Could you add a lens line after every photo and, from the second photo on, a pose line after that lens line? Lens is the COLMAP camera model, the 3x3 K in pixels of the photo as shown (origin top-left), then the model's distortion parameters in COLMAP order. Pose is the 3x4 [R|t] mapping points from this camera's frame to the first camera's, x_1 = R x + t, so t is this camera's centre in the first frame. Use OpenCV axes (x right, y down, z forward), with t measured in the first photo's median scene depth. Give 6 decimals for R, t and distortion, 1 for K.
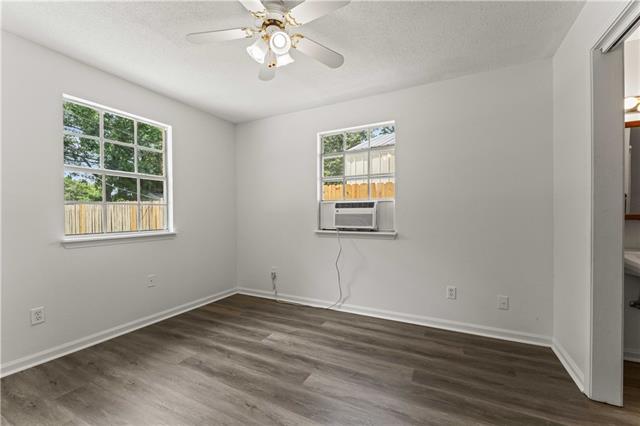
lens RADIAL K [[254.4, 0, 314.8], [0, 254.4, 212.1], [0, 0, 1]] dist [-0.011560, 0.000520]
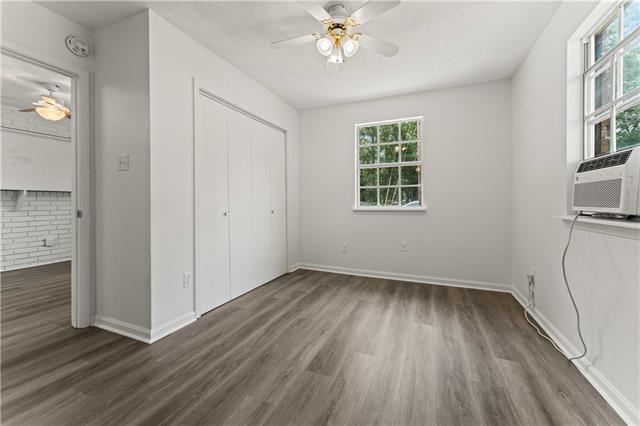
lens RADIAL K [[254.4, 0, 317.1], [0, 254.4, 197.8], [0, 0, 1]] dist [-0.011560, 0.000520]
pose [[0.105285, -0.009111, -0.994400, 0.595599], [0.002111, 0.999958, -0.008939, 0.041818], [0.994440, -0.001158, 0.105300, 0.461950]]
